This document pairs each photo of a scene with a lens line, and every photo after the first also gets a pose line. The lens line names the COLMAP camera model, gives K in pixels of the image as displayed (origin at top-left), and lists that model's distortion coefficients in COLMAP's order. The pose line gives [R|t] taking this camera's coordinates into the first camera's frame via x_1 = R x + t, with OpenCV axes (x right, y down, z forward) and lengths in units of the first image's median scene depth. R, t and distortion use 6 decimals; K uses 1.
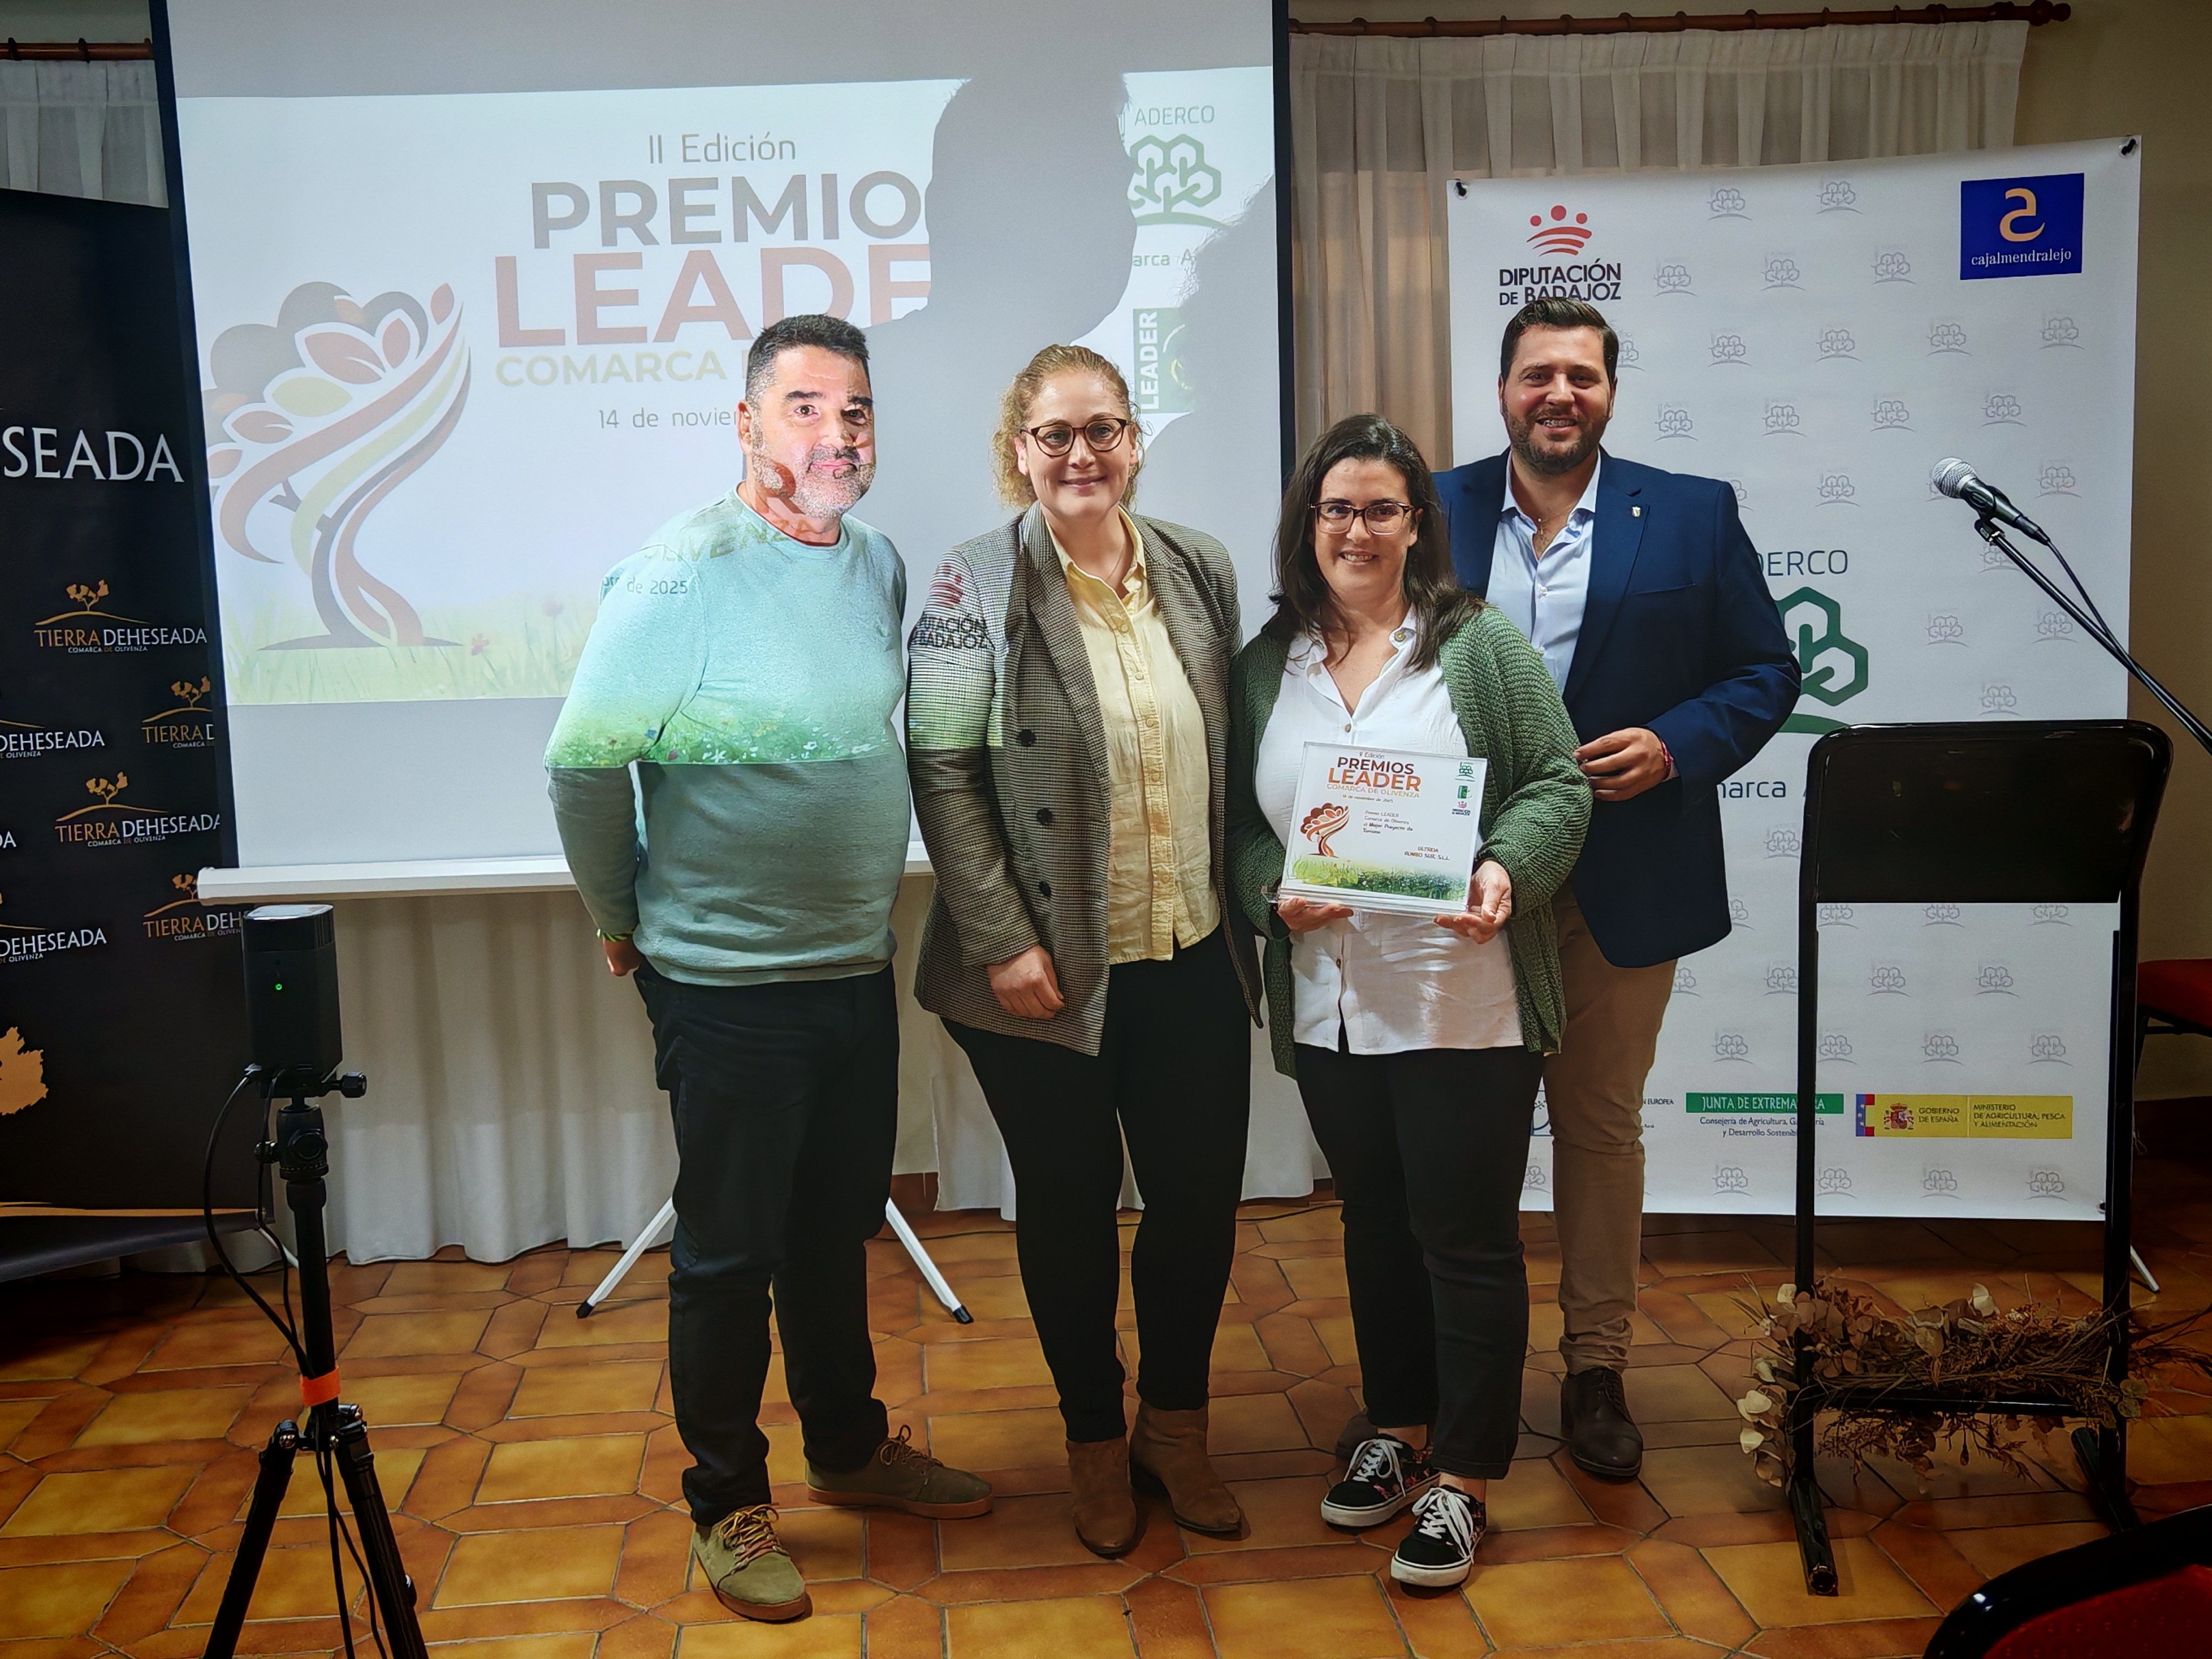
lens RADIAL K [[2425.3, 0, 1098.8], [0, 2425.3, 839.8], [0, 0, 1]] dist [-0.058191, 0.201776]
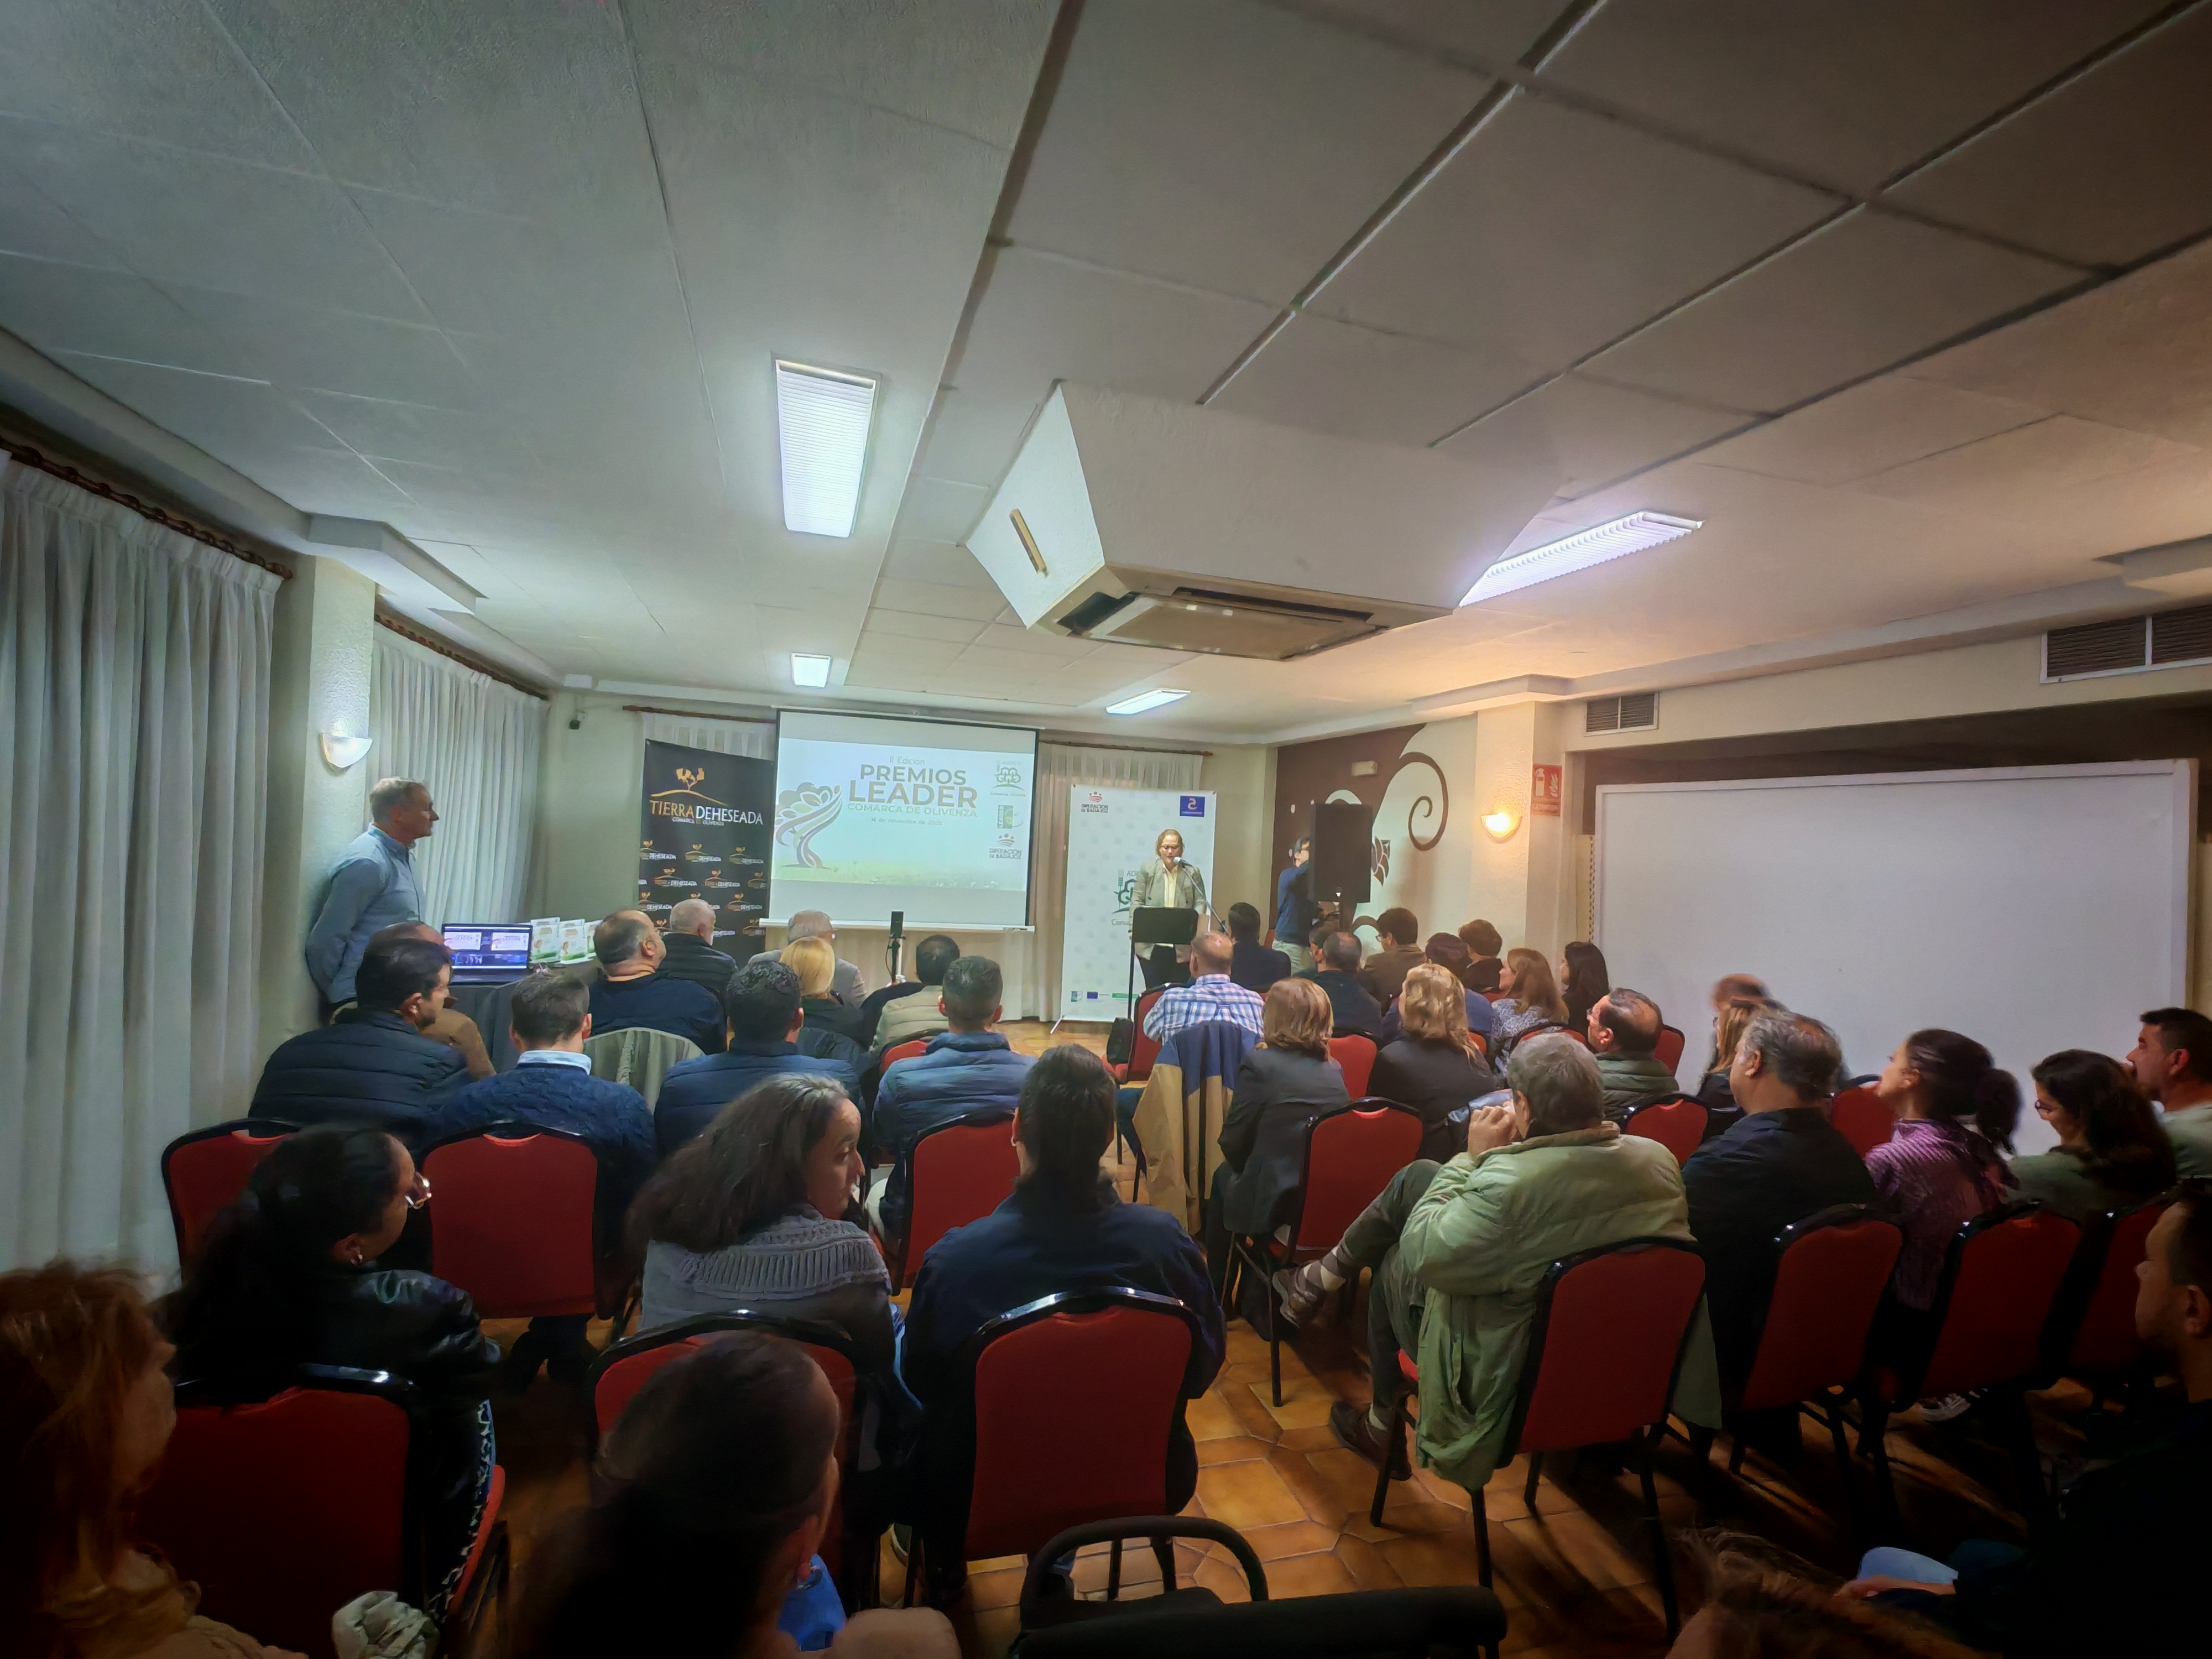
lens RADIAL K [[1055.7, 0, 1196.0], [0, 1055.7, 831.3], [0, 0, 1]] dist [-0.059720, 0.000009]
pose [[0.964542, 0.085491, 0.249698, -0.114933], [-0.051252, 0.988747, -0.140545, 0.079174], [-0.258903, 0.122764, 0.958070, -0.932293]]
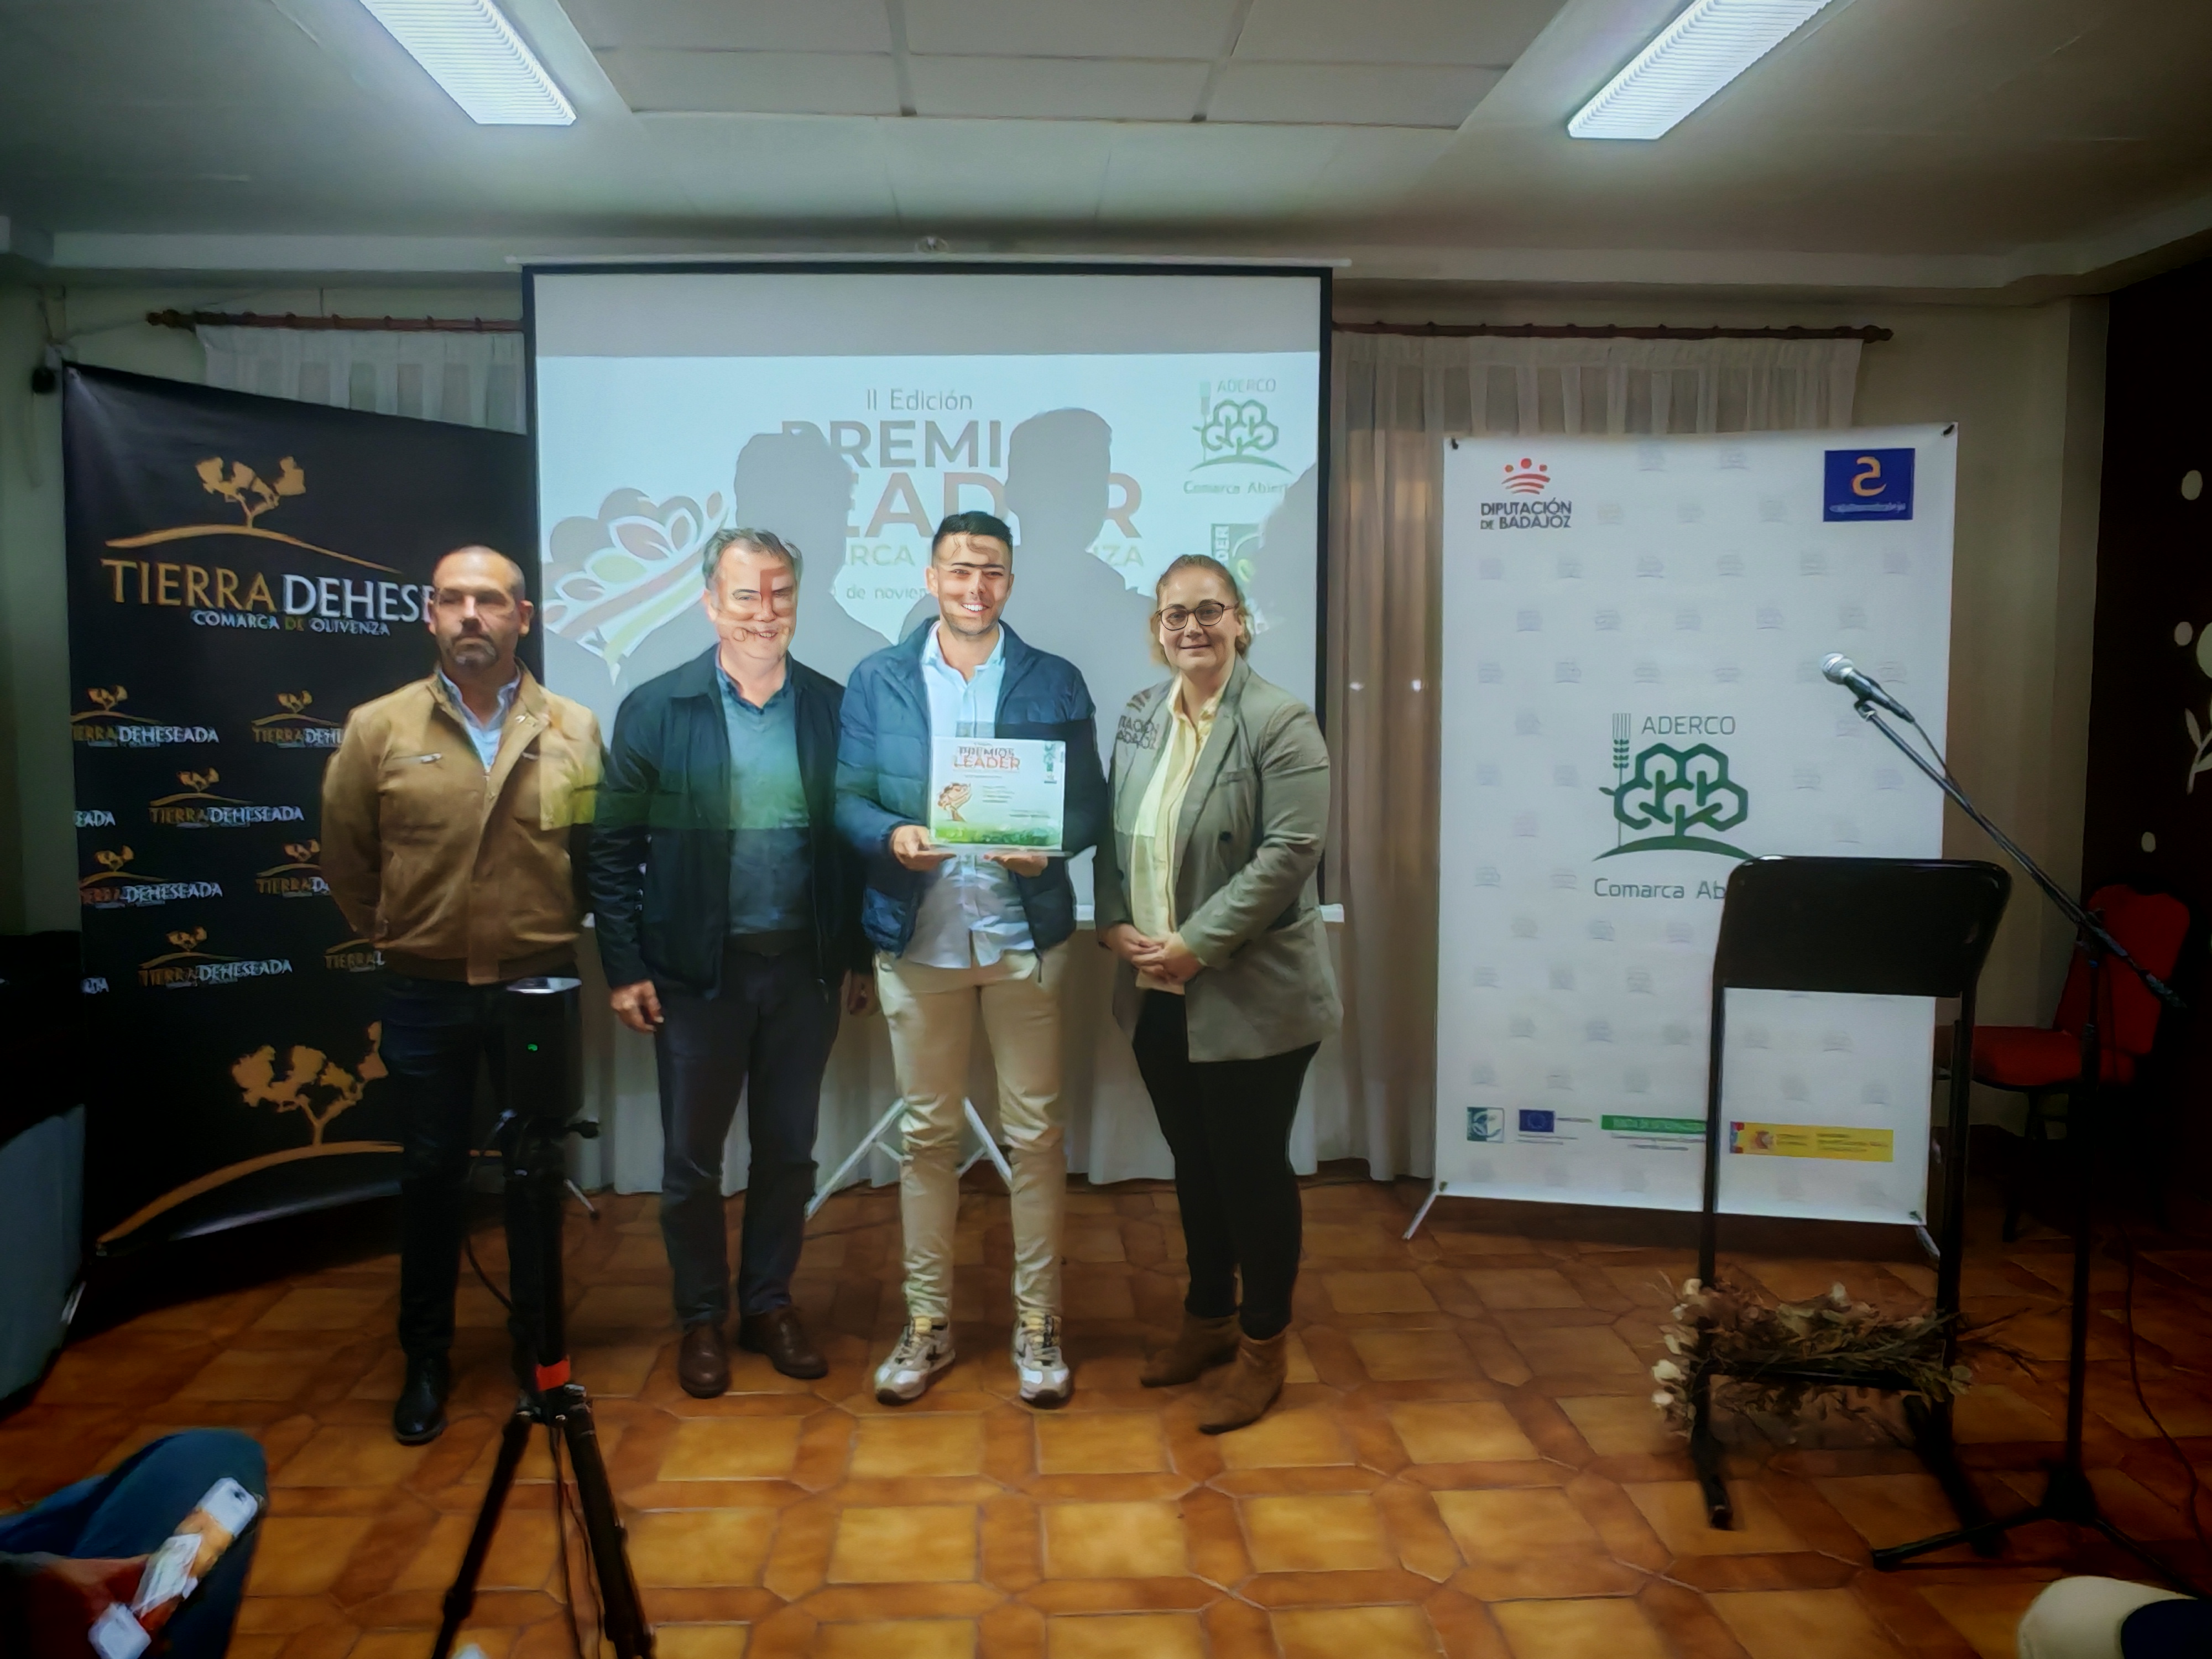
lens RADIAL K [[1636.0, 0, 1082.0], [0, 1636.0, 807.7], [0, 0, 1]] dist [-0.043647, 0.003591]
pose [[0.998357, 0.036844, -0.043875, -0.012724], [-0.038737, 0.998320, -0.043096, -0.015887], [0.042214, 0.044725, 0.998107, 0.079912]]
